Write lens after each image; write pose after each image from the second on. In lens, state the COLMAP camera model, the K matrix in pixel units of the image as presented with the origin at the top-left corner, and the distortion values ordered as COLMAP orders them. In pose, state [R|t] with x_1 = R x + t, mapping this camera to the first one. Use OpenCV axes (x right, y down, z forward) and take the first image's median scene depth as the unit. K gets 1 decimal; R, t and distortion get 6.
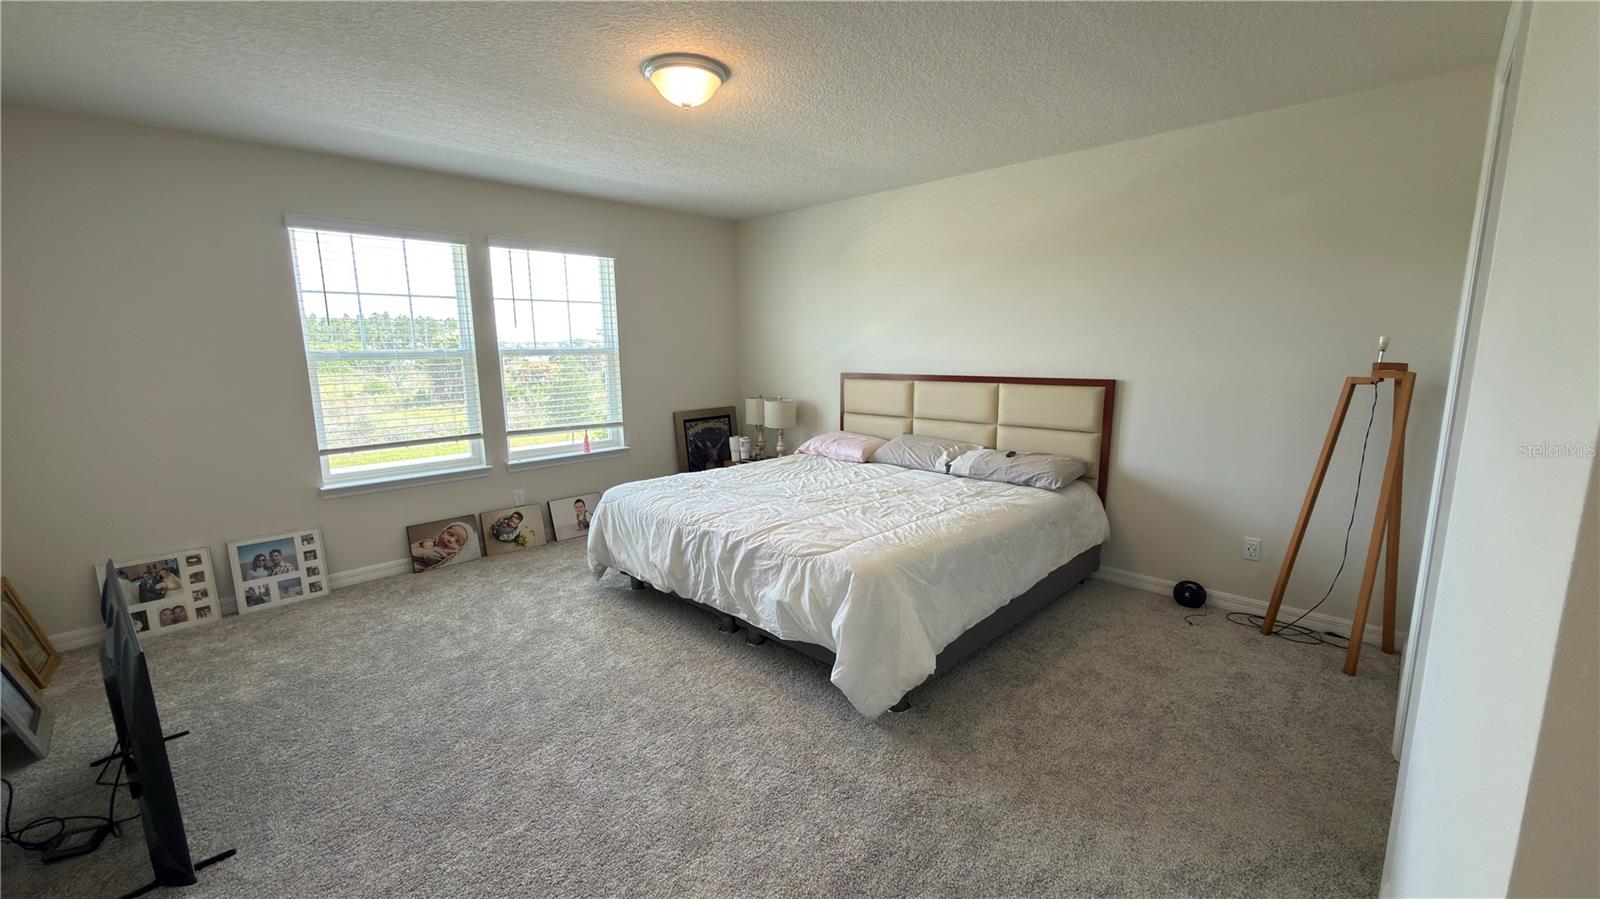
lens RADIAL K [[643.5, 0, 804.4], [0, 643.5, 460.9], [0, 0, 1]] dist [0.000295, 0.000230]
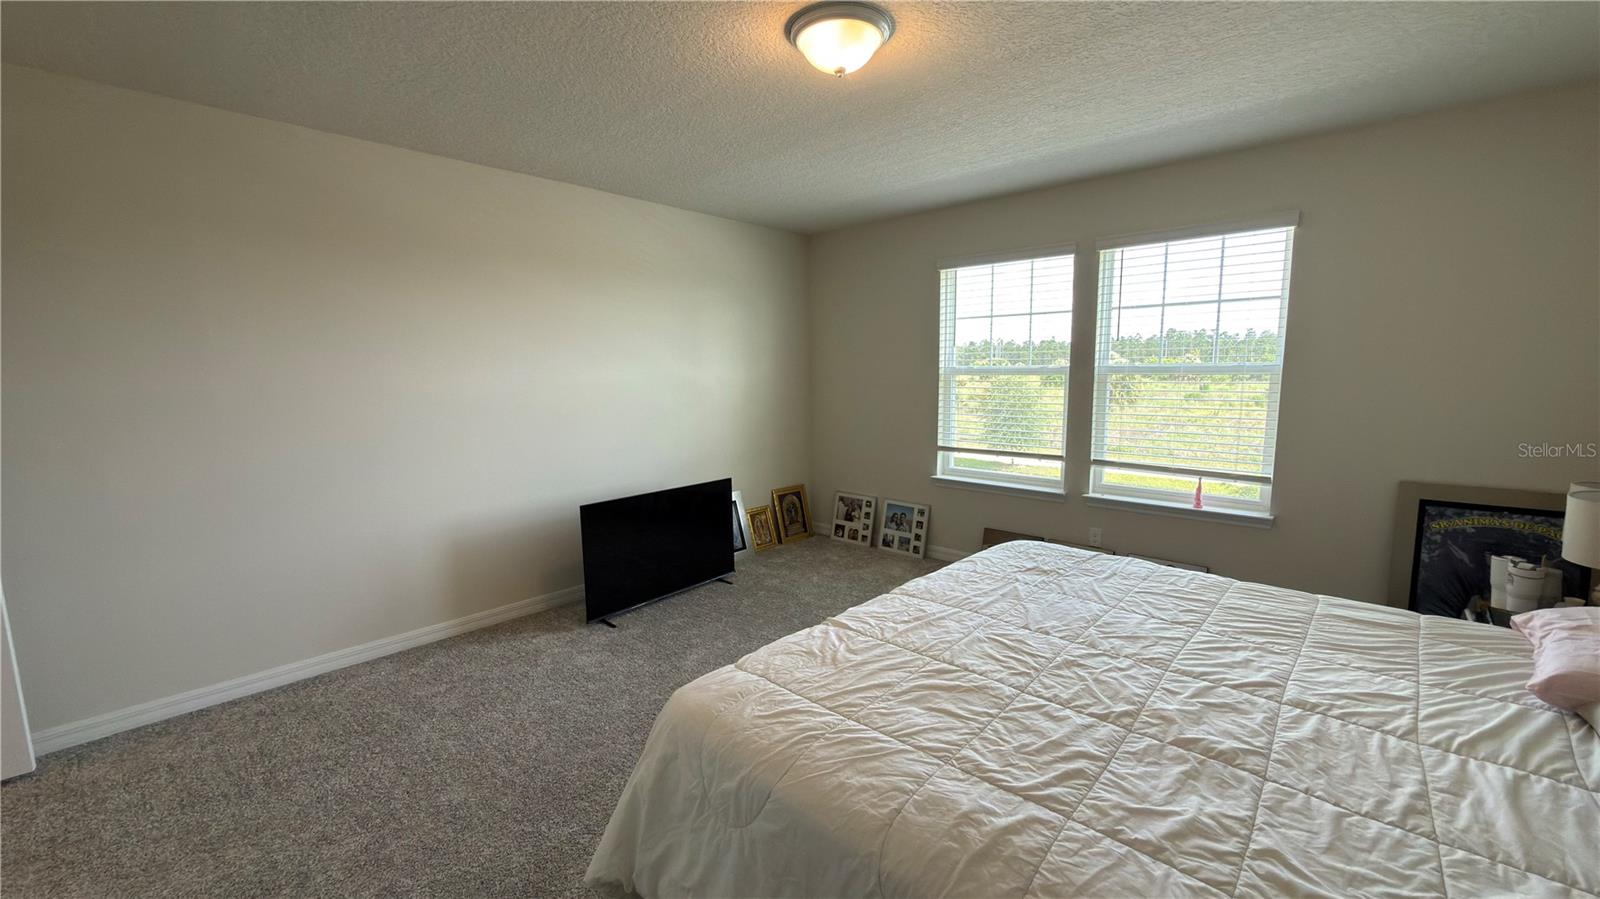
lens RADIAL K [[643.5, 0, 811.4], [0, 643.5, 450.8], [0, 0, 1]] dist [0.000295, 0.000230]
pose [[0.026477, 0.134715, -0.990531, 0.475275], [-0.173579, 0.976445, 0.128159, -0.124207], [0.984464, 0.168542, 0.049237, 0.700434]]
